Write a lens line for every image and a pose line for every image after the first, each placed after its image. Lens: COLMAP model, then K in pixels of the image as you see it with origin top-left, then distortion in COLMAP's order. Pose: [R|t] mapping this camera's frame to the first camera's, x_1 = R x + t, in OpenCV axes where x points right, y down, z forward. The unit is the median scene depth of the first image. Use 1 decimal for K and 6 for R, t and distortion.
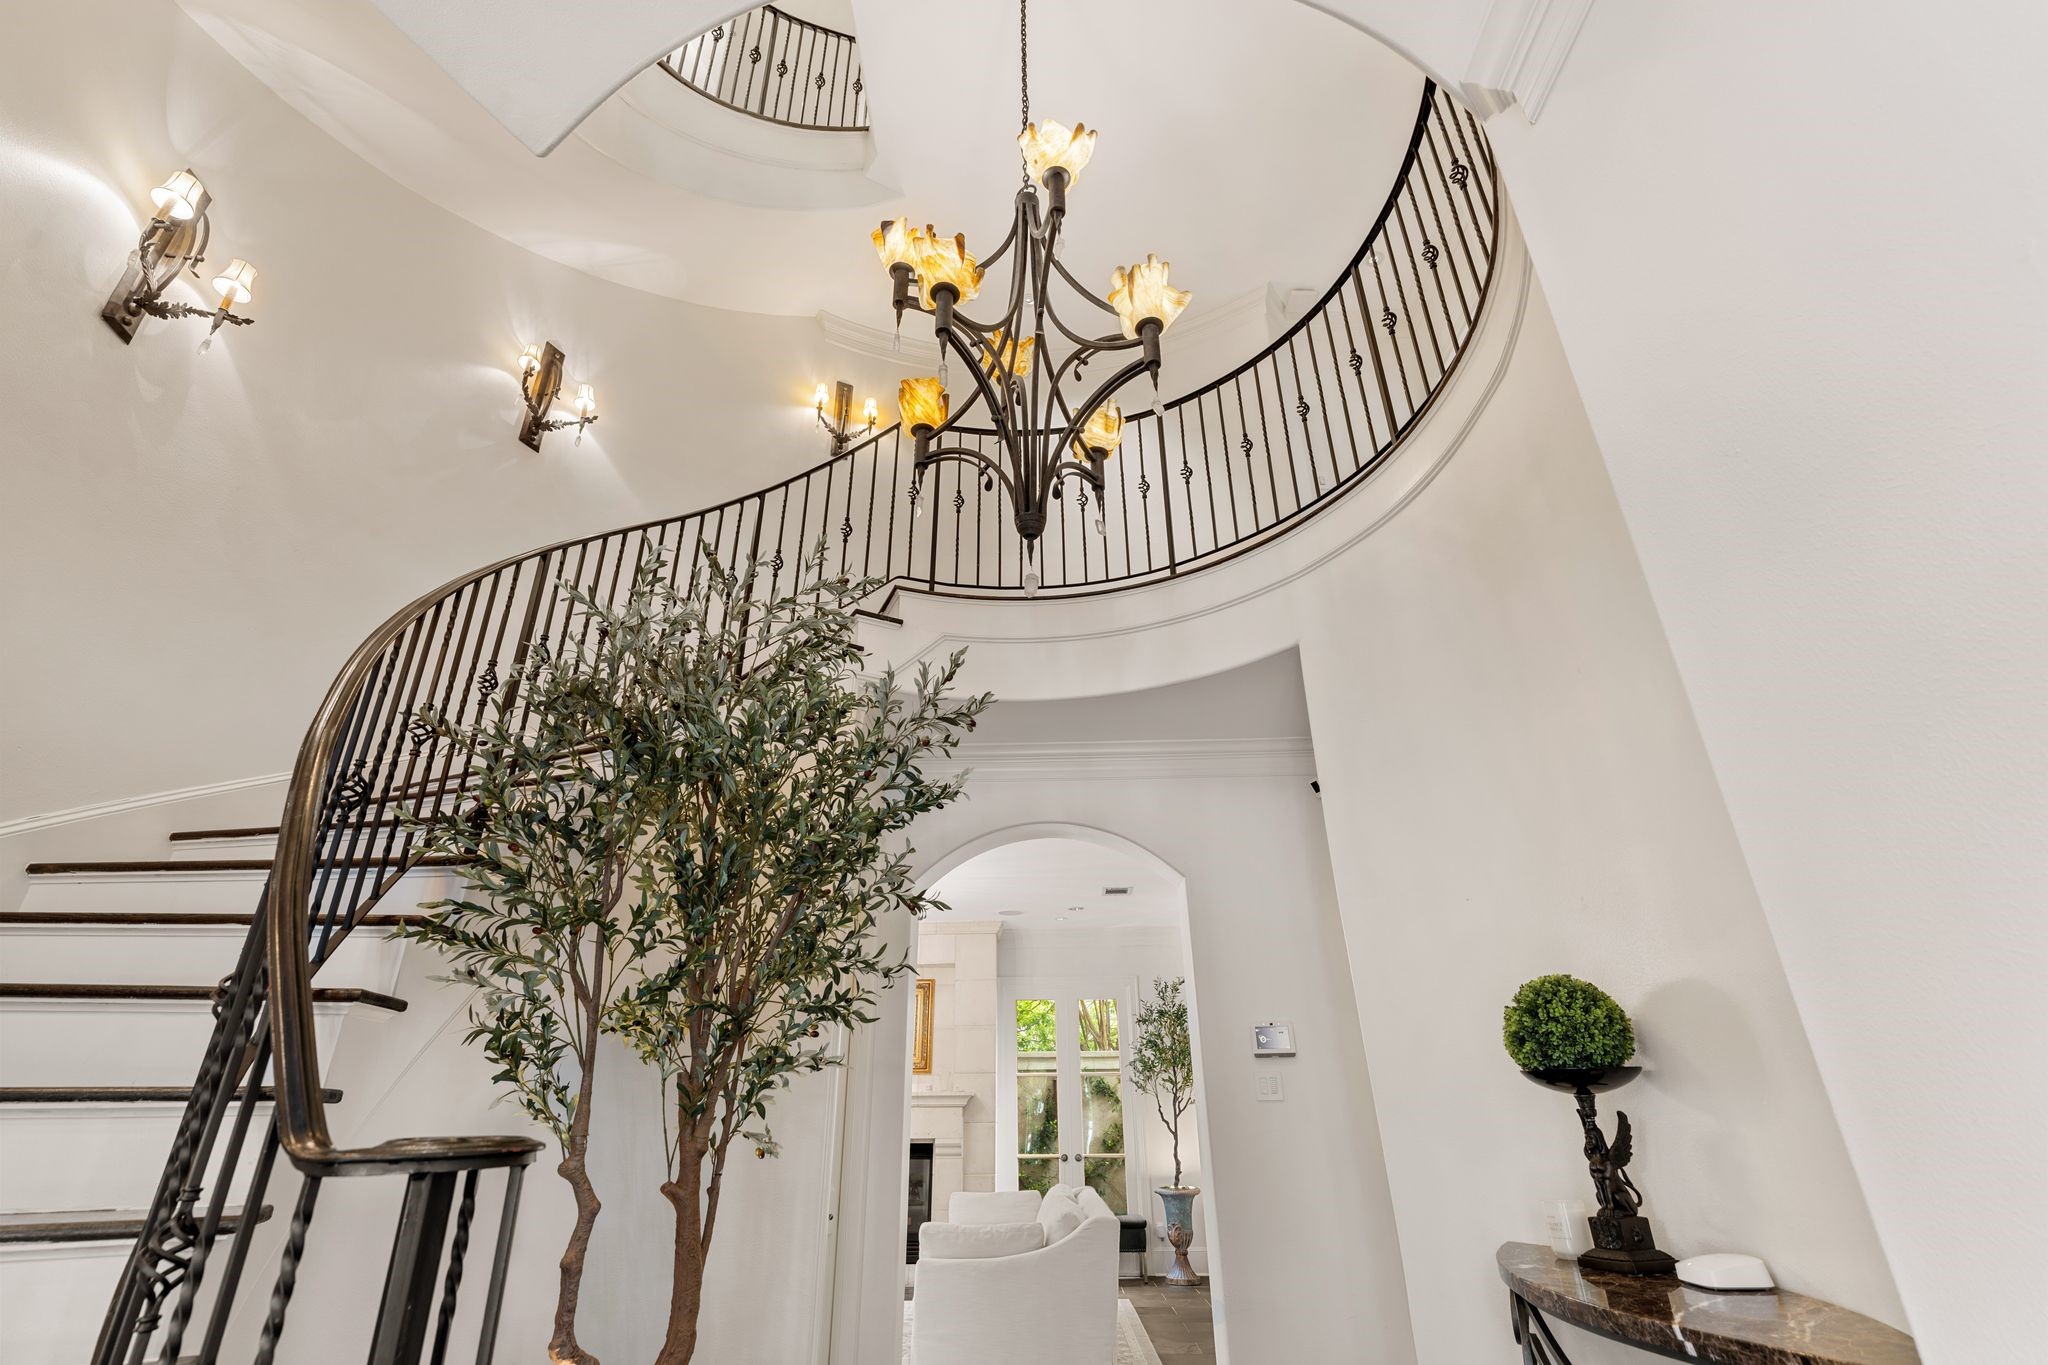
lens RADIAL K [[922.7, 0, 1030.9], [0, 922.7, 681.0], [0, 0, 1]] dist [-0.007322, 0.000926]
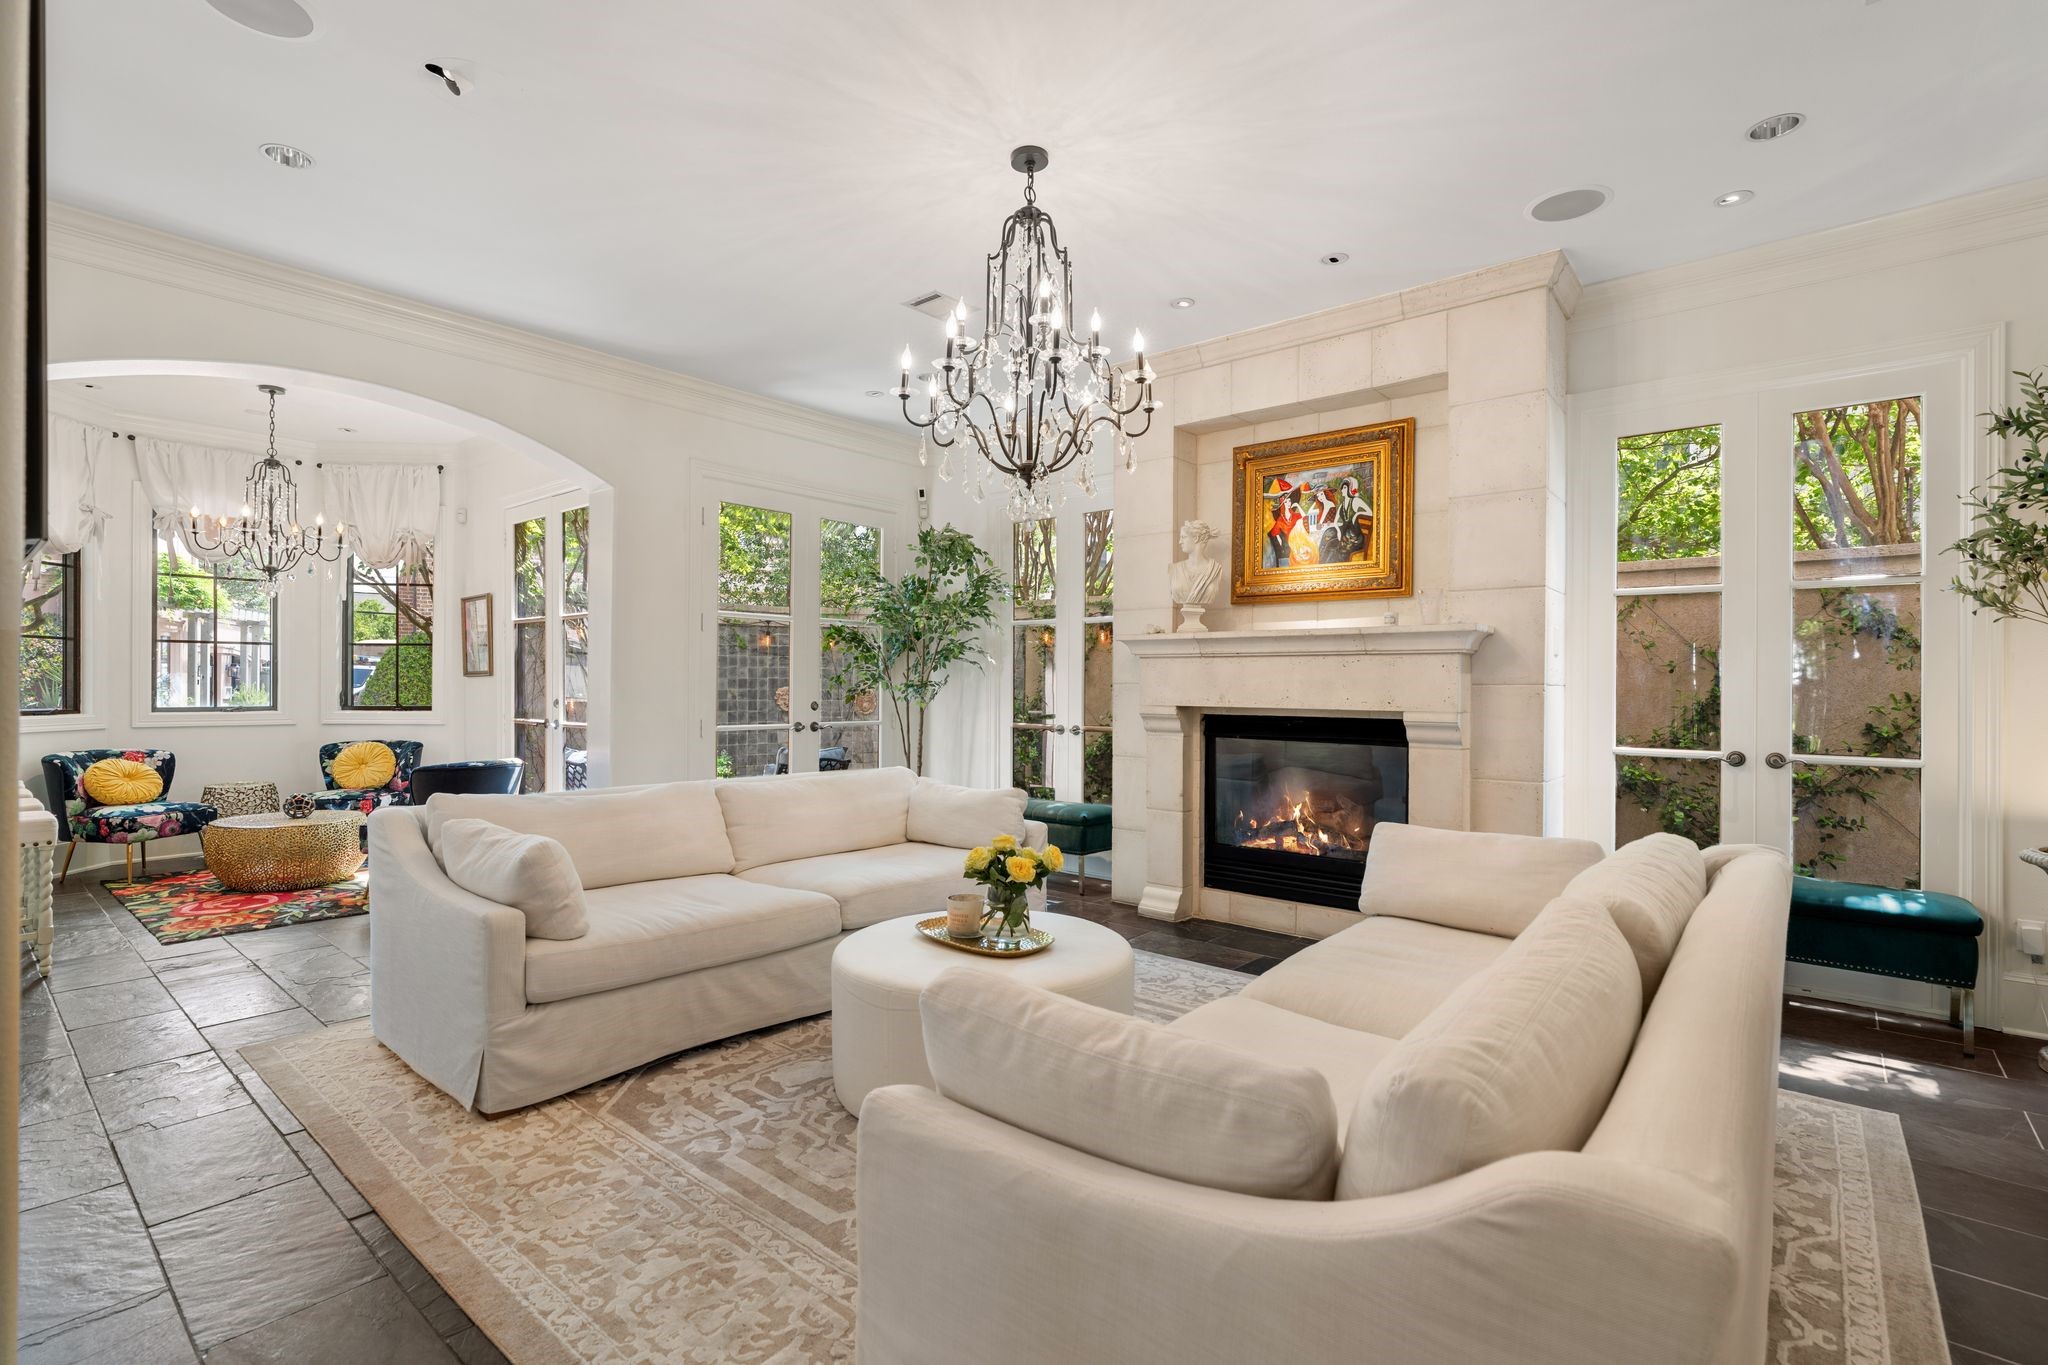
lens RADIAL K [[922.7, 0, 1038.5], [0, 922.7, 689.5], [0, 0, 1]] dist [-0.007322, 0.000926]
pose [[0.778229, 0.017964, -0.627724, 0.201750], [0.259501, 0.901055, 0.347505, 0.948897], [0.571856, -0.433334, 0.696565, 1.980956]]
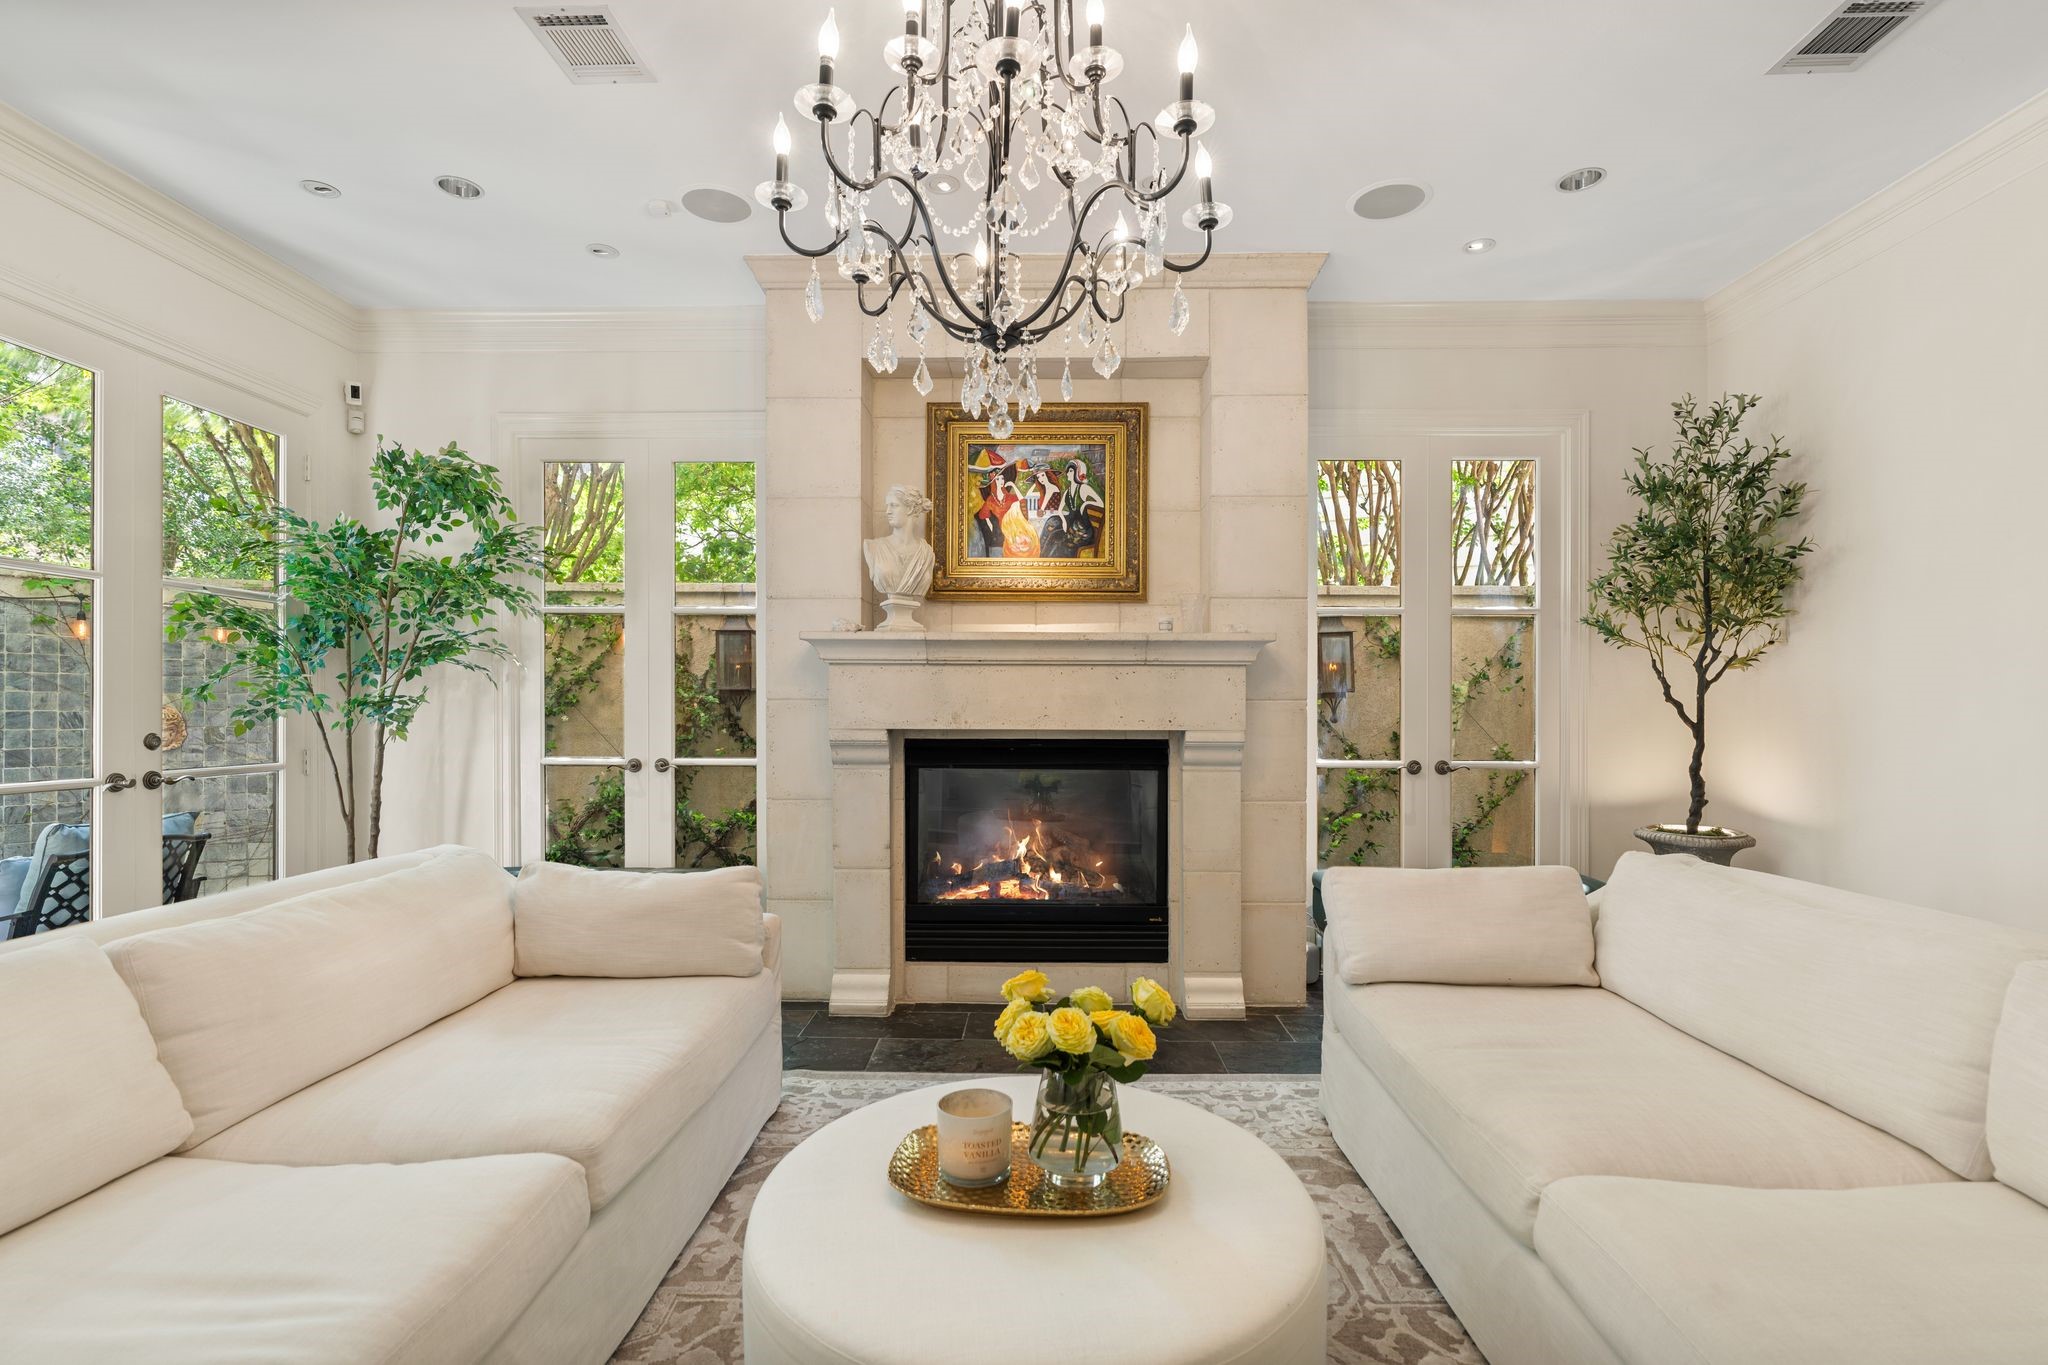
lens RADIAL K [[922.7, 0, 1050.3], [0, 922.7, 725.4], [0, 0, 1]] dist [-0.007322, 0.000926]
pose [[0.999915, 0.012864, -0.002188, -0.610019], [-0.010435, 0.889011, 0.457767, 1.060790], [0.007834, -0.457706, 0.889069, 2.204180]]
